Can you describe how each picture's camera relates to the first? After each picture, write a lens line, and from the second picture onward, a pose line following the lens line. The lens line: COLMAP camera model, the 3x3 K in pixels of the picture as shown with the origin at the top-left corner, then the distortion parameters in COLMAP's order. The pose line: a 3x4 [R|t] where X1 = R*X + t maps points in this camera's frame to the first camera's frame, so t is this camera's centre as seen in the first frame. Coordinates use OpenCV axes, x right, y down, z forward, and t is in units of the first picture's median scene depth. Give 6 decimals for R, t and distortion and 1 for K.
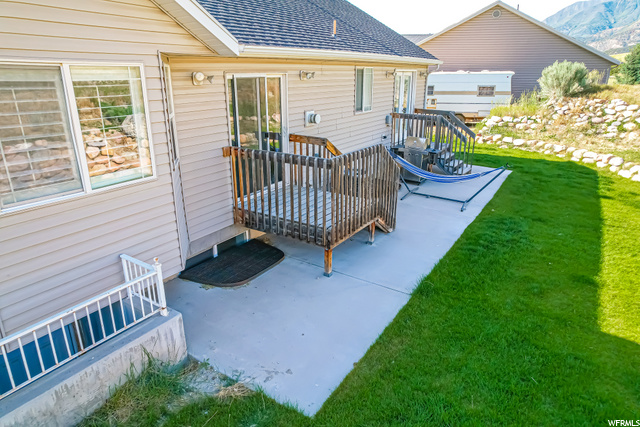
lens RADIAL K [[405.4, 0, 320.0], [0, 405.4, 213.5], [0, 0, 1]] dist [-0.113337, 0.091334]
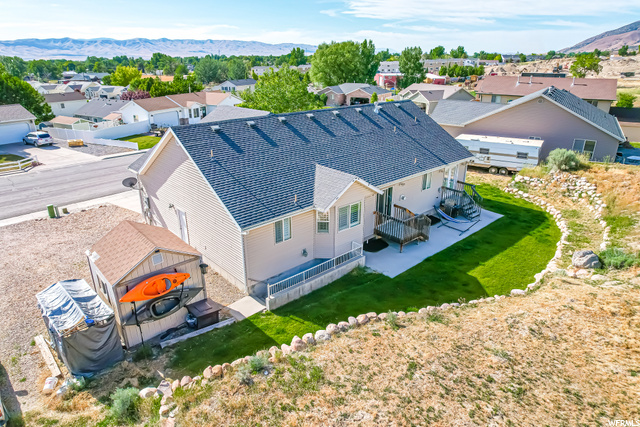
lens RADIAL K [[405.4, 0, 320.0], [0, 405.4, 213.5], [0, 0, 1]] dist [-0.113337, 0.091334]
pose [[0.965168, 0.094252, -0.244065, 0.081375], [-0.085797, 0.995293, 0.045067, -0.138659], [0.247163, -0.022557, 0.968711, -1.259545]]
